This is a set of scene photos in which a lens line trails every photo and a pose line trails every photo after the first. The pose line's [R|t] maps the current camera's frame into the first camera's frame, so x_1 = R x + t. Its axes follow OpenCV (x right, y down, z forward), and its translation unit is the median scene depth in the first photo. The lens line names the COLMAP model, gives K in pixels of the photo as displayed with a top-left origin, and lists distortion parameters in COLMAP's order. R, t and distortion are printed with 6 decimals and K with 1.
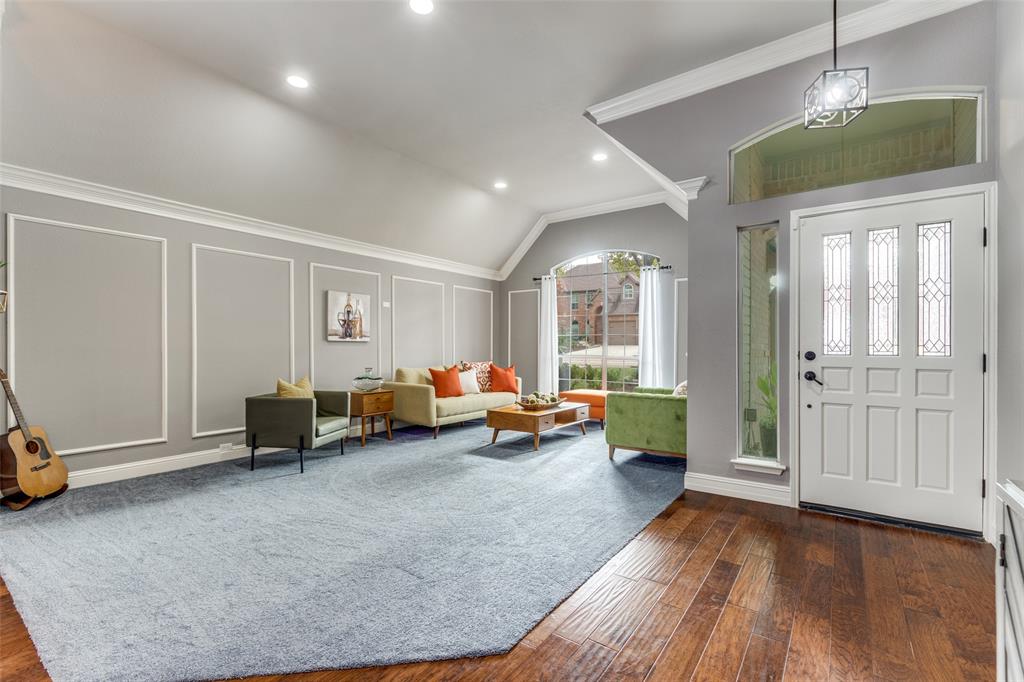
lens RADIAL K [[460.7, 0, 508.3], [0, 460.7, 342.0], [0, 0, 1]] dist [-0.000128, 0.000140]
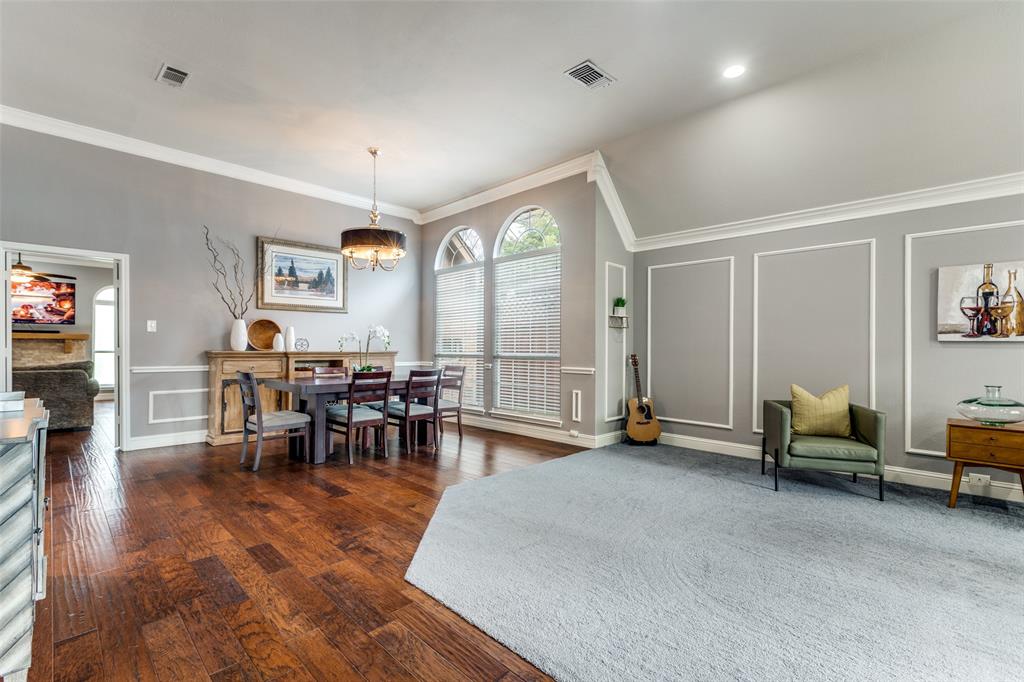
lens RADIAL K [[460.7, 0, 508.3], [0, 460.7, 342.0], [0, 0, 1]] dist [-0.000128, 0.000140]
pose [[-0.159168, -0.018380, -0.987080, 0.482043], [-0.003152, 0.999831, -0.018109, 0.016141], [0.987247, 0.000228, -0.159199, 0.599242]]
